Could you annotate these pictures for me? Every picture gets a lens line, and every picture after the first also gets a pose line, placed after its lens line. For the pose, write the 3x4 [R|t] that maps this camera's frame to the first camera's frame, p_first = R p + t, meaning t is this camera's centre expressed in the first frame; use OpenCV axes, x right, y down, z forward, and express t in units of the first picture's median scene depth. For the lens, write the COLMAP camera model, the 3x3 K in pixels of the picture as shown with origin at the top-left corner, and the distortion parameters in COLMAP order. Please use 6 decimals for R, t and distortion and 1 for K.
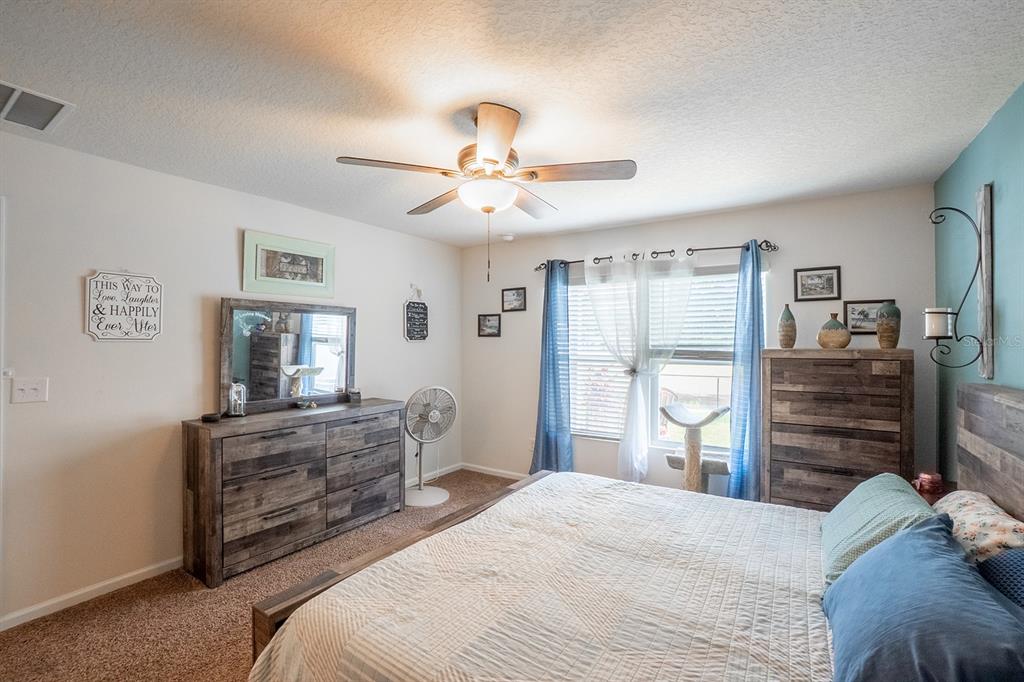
lens RADIAL K [[453.7, 0, 513.7], [0, 453.7, 335.5], [0, 0, 1]] dist [-0.060107, 0.020741]
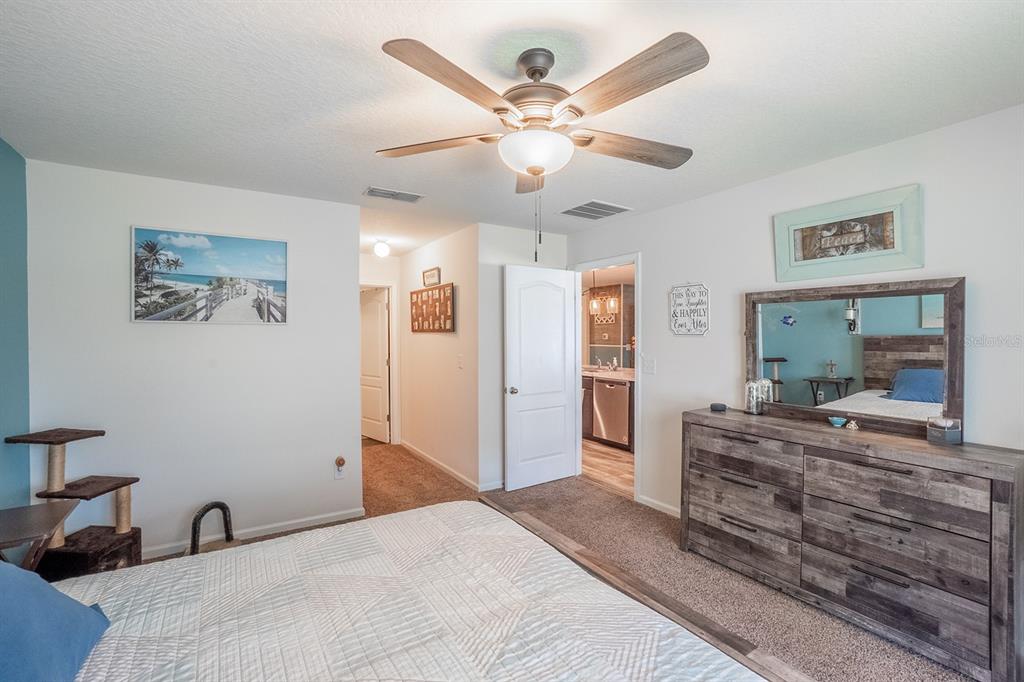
lens RADIAL K [[453.7, 0, 508.8], [0, 453.7, 339.3], [0, 0, 1]] dist [-0.060107, 0.020741]
pose [[-0.417580, 0.005411, -0.908624, 0.465834], [0.008221, 0.999964, 0.002177, 0.012271], [0.908603, -0.006561, -0.417609, 0.885421]]
